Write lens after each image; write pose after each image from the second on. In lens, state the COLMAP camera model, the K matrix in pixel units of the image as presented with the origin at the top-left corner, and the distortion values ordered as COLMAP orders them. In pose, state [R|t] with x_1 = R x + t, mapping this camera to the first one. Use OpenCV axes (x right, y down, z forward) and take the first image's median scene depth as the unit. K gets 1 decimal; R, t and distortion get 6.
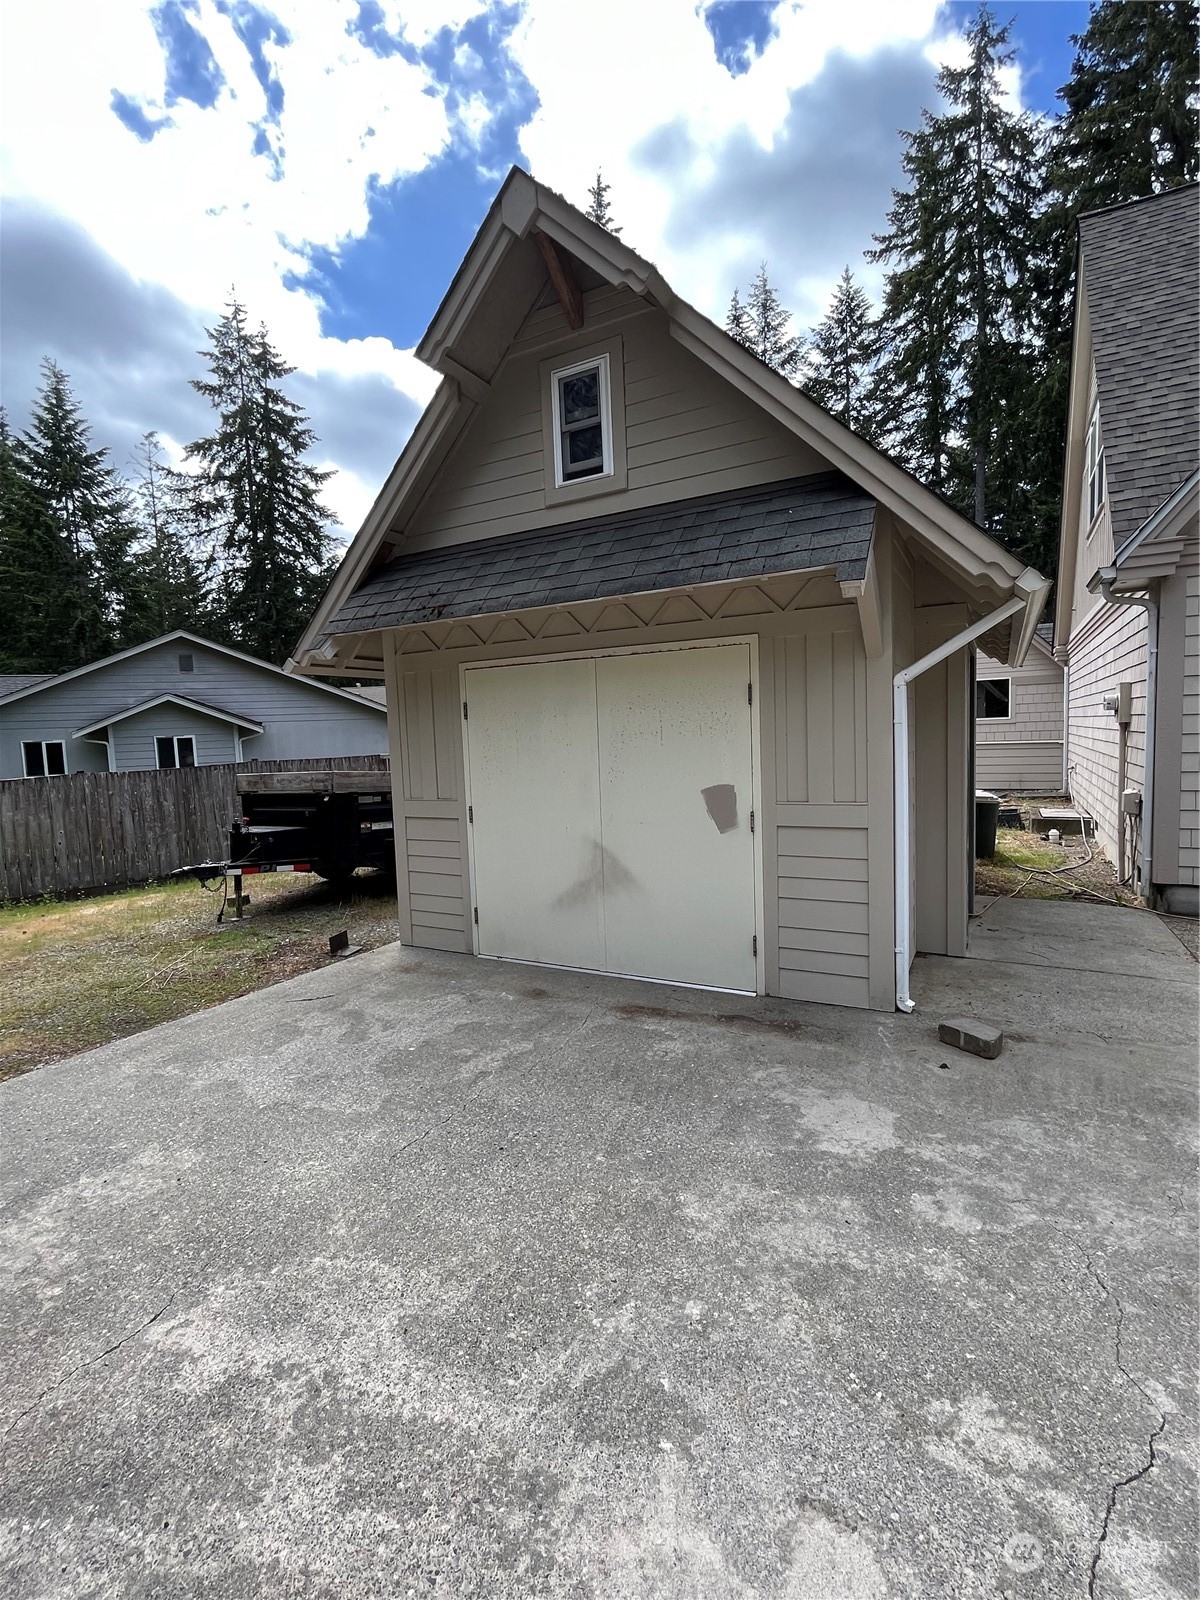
lens RADIAL K [[740.2, 0, 599.6], [0, 740.2, 798.1], [0, 0, 1]] dist [0.000660, 0.000078]
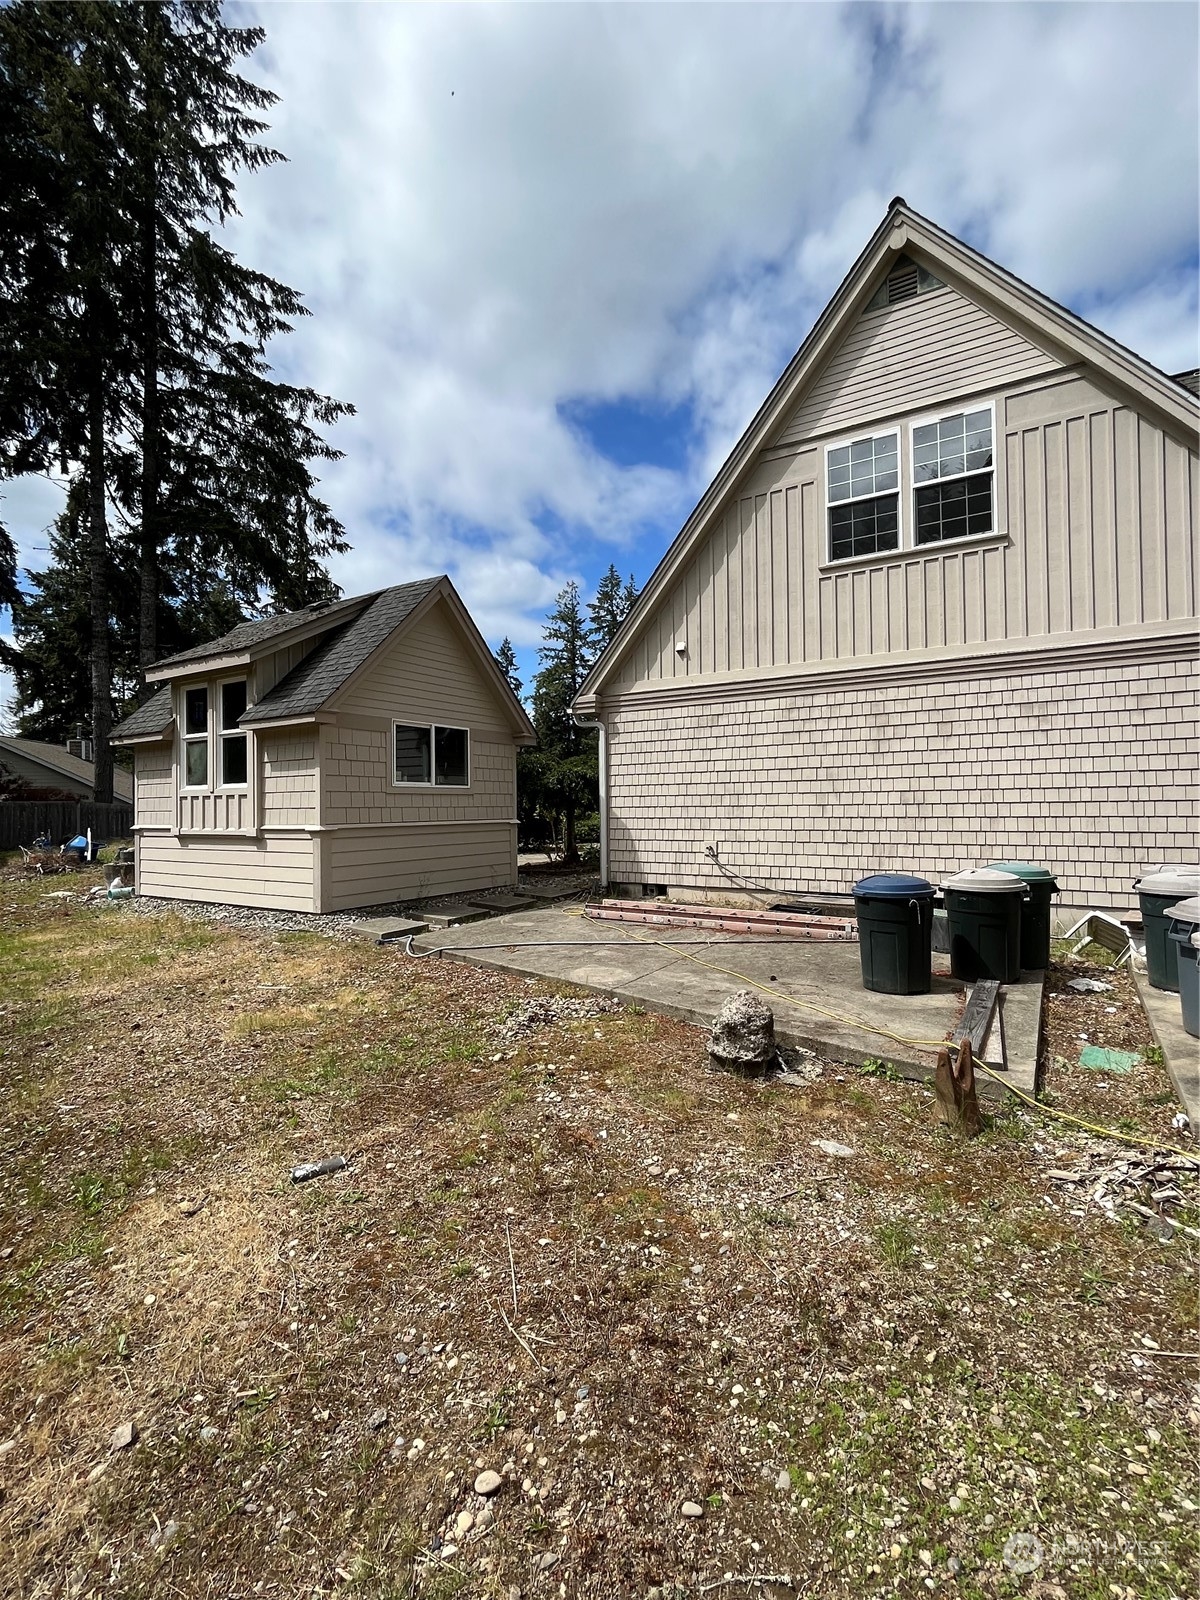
lens RADIAL K [[740.2, 0, 599.3], [0, 740.2, 798.2], [0, 0, 1]] dist [0.000660, 0.000078]
pose [[-0.997160, 0.043102, 0.061754, 0.395844], [0.047657, 0.996097, 0.074300, -0.139564], [-0.058310, 0.077032, -0.995322, 1.637468]]
